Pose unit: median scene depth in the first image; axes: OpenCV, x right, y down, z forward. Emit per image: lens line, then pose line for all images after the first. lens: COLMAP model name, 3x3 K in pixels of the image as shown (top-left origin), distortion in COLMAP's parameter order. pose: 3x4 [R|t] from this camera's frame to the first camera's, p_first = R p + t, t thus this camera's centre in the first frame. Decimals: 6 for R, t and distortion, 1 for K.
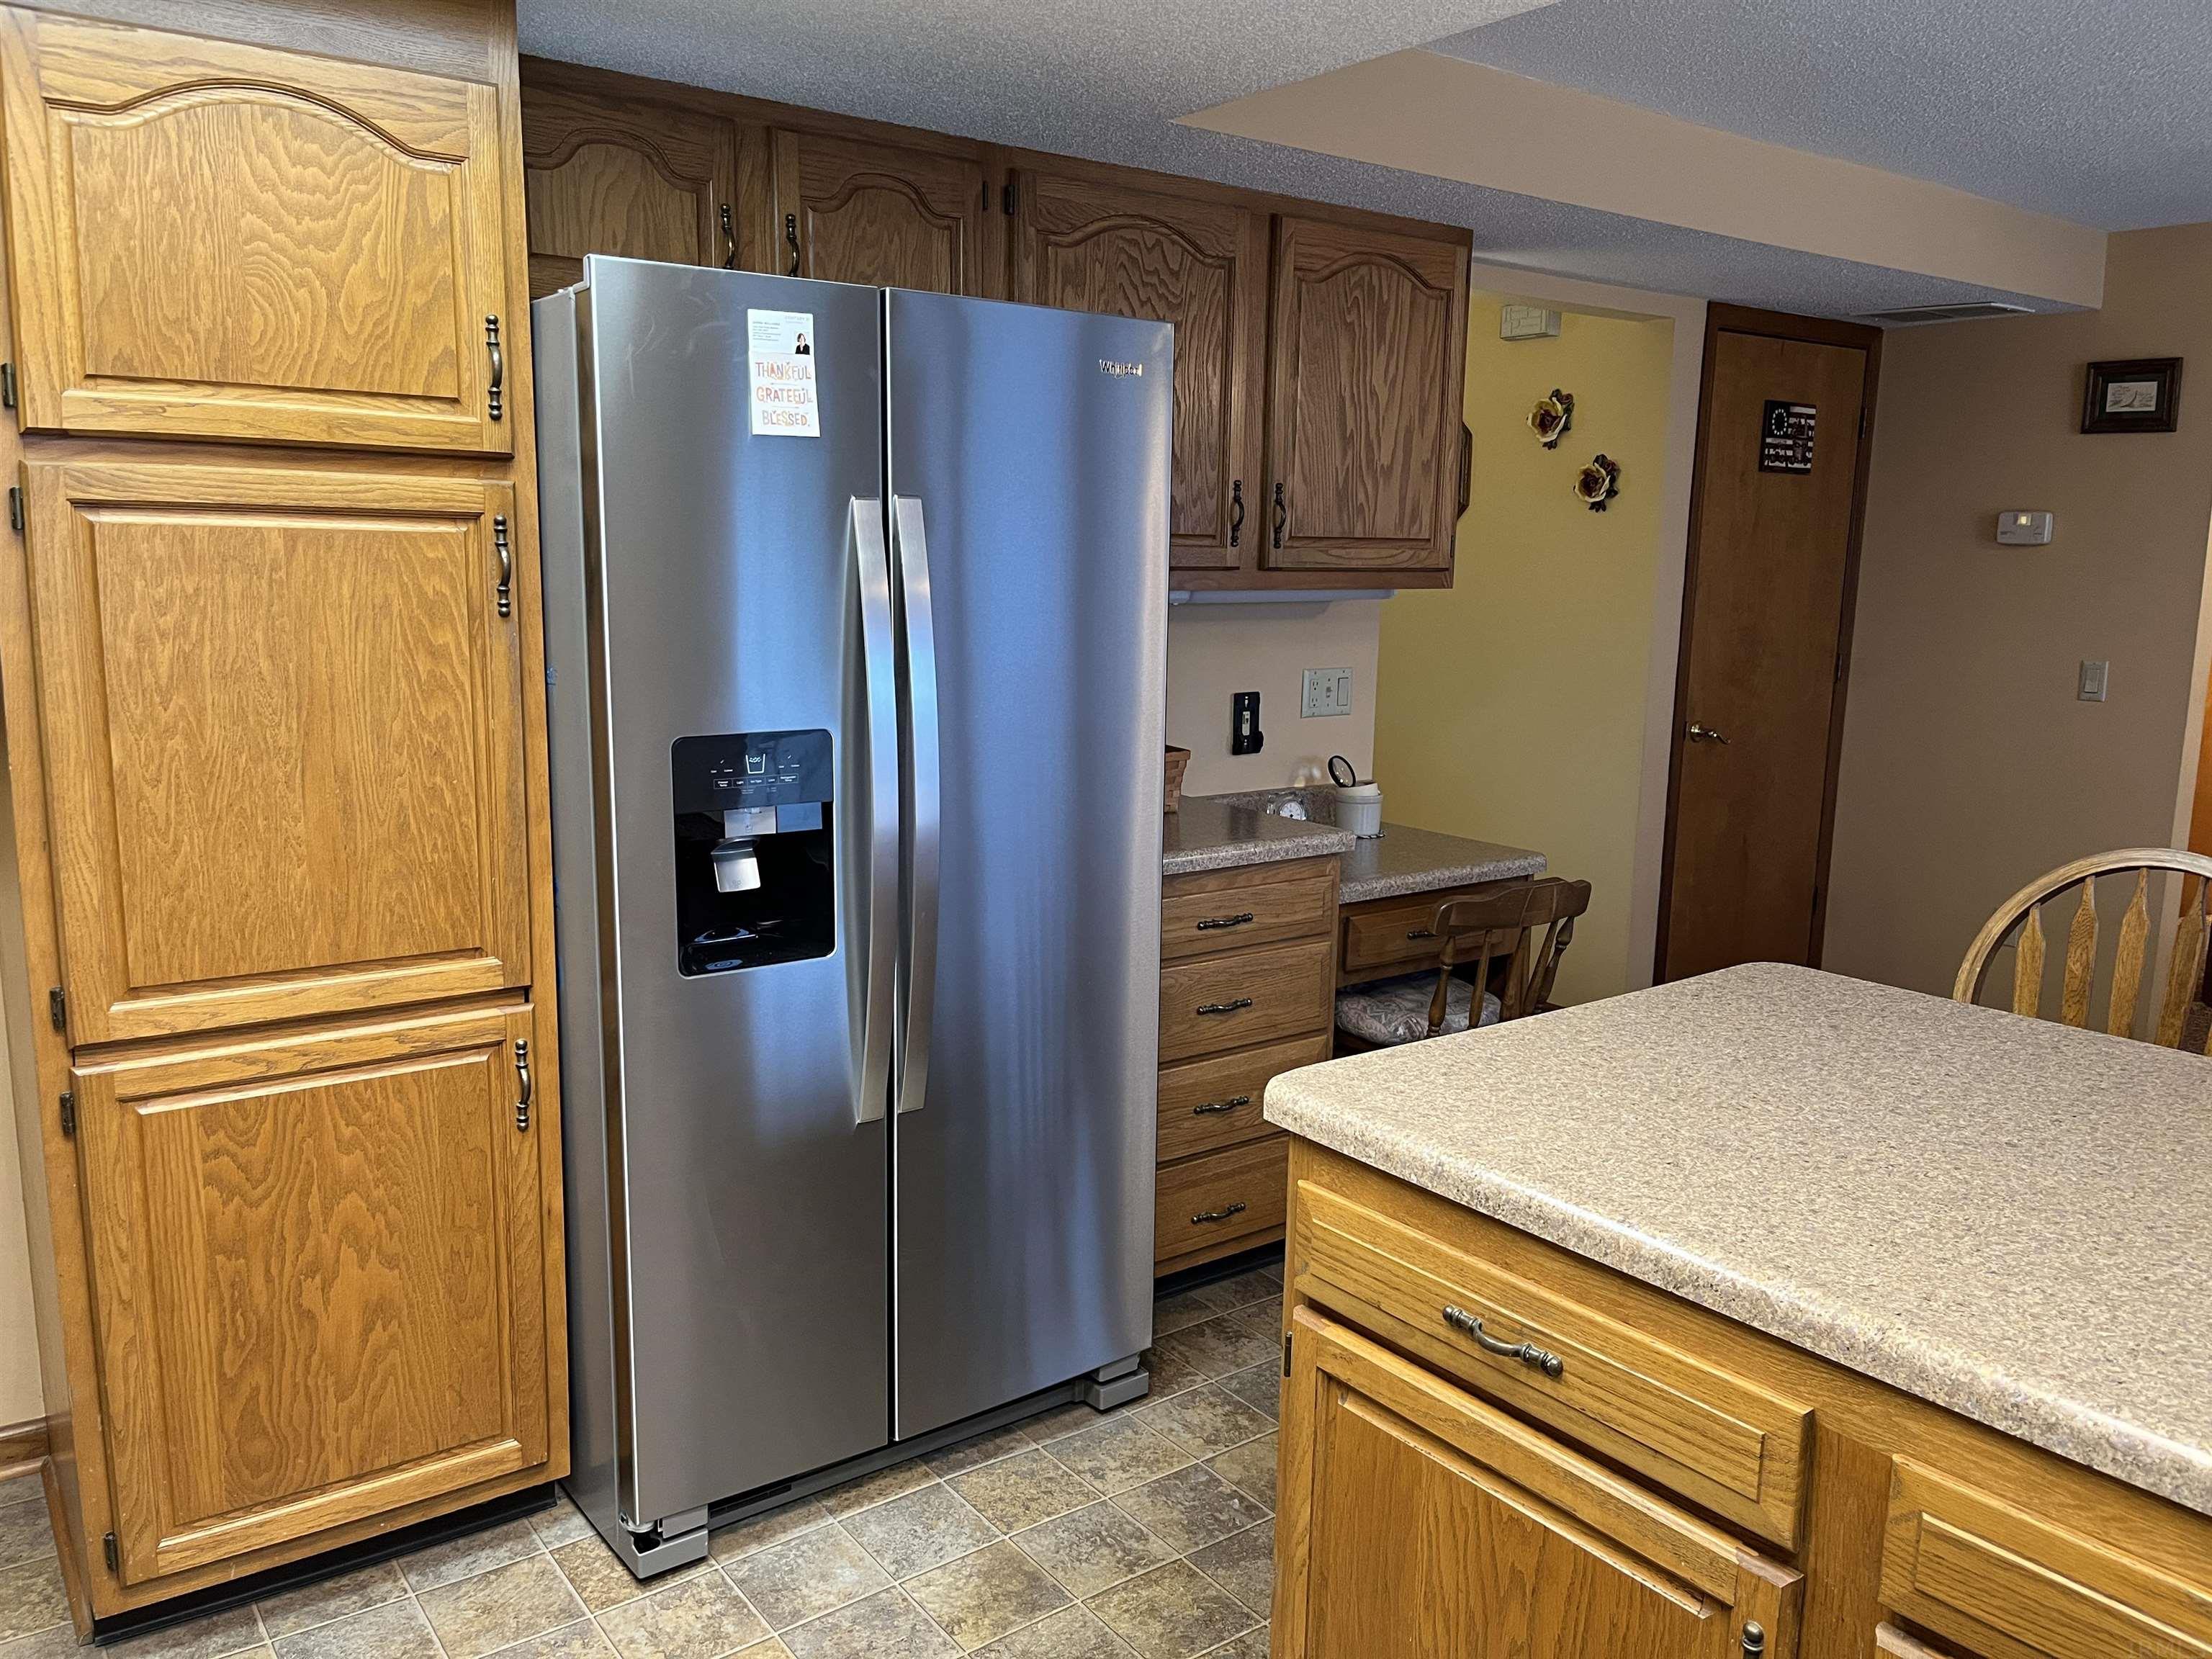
lens RADIAL K [[1678.6, 0, 1121.2], [0, 1678.6, 822.0], [0, 0, 1]] dist [0.061047, -0.083412]
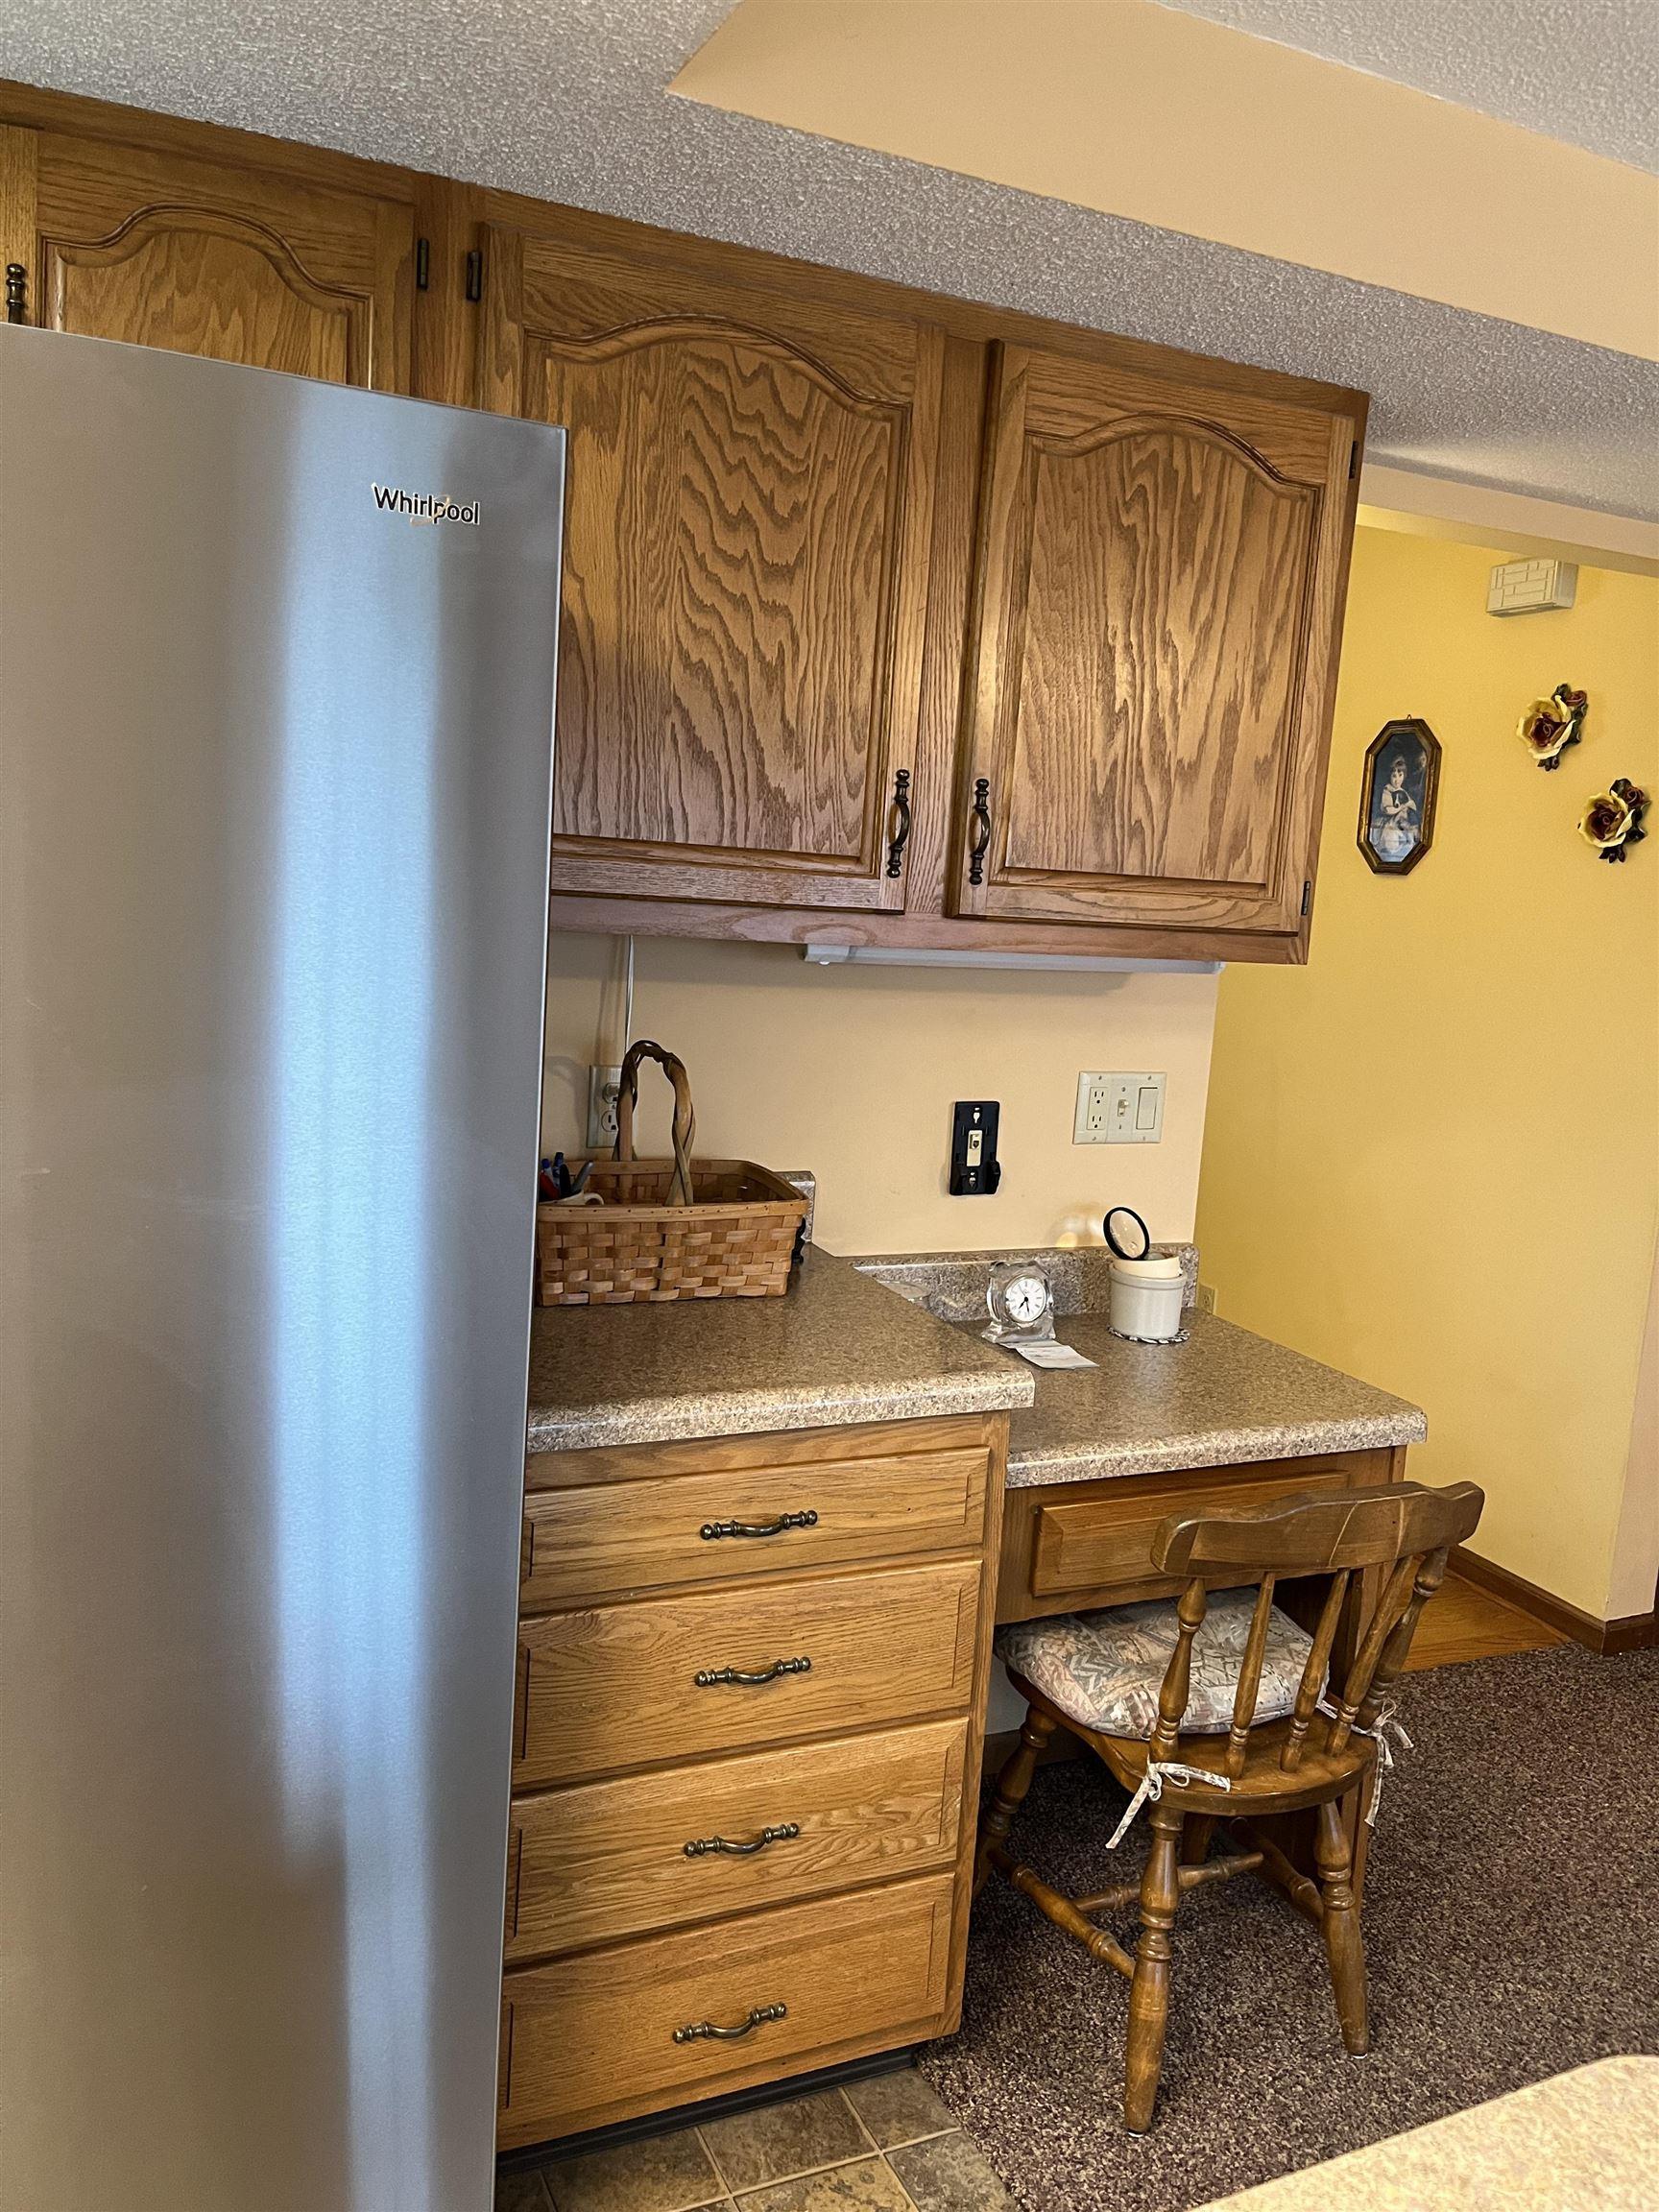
lens RADIAL K [[1701.4, 0, 837.1], [0, 1701.4, 1070.4], [0, 0, 1]] dist [0.065855, -0.097365]
pose [[0.978011, 0.075946, -0.194235, 0.169497], [-0.085277, 0.995549, -0.040129, -0.065783], [0.190323, 0.055810, 0.980134, 0.384195]]
